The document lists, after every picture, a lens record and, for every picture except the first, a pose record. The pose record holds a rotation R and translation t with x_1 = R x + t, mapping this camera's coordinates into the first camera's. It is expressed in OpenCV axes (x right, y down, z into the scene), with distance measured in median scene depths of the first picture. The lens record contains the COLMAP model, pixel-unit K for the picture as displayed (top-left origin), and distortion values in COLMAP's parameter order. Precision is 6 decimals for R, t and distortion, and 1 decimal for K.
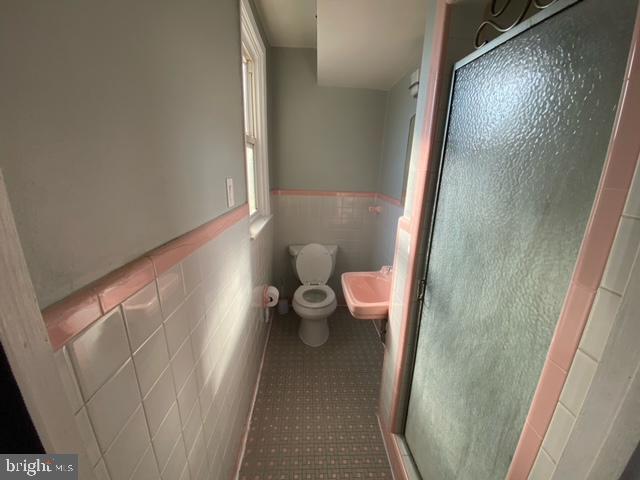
lens RADIAL K [[261.0, 0, 318.4], [0, 261.0, 239.7], [0, 0, 1]] dist [0.048297, -0.036792]
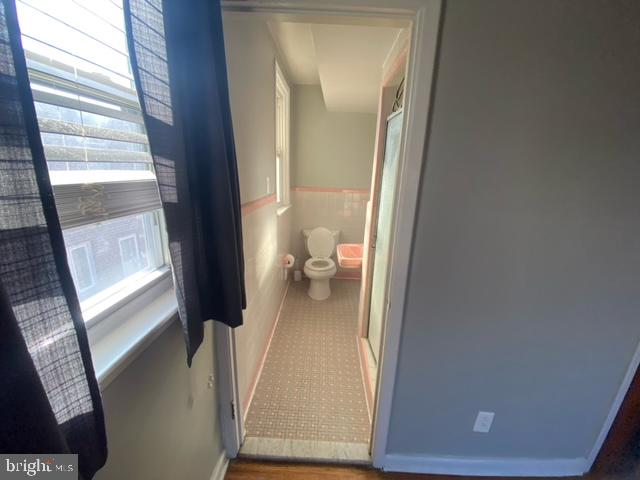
lens RADIAL K [[261.0, 0, 318.4], [0, 261.0, 239.7], [0, 0, 1]] dist [0.048297, -0.036792]
pose [[0.997316, 0.028428, -0.067476, 0.074660], [-0.029085, 0.999538, -0.008773, 0.111146], [0.067195, 0.010712, 0.997682, -0.421271]]
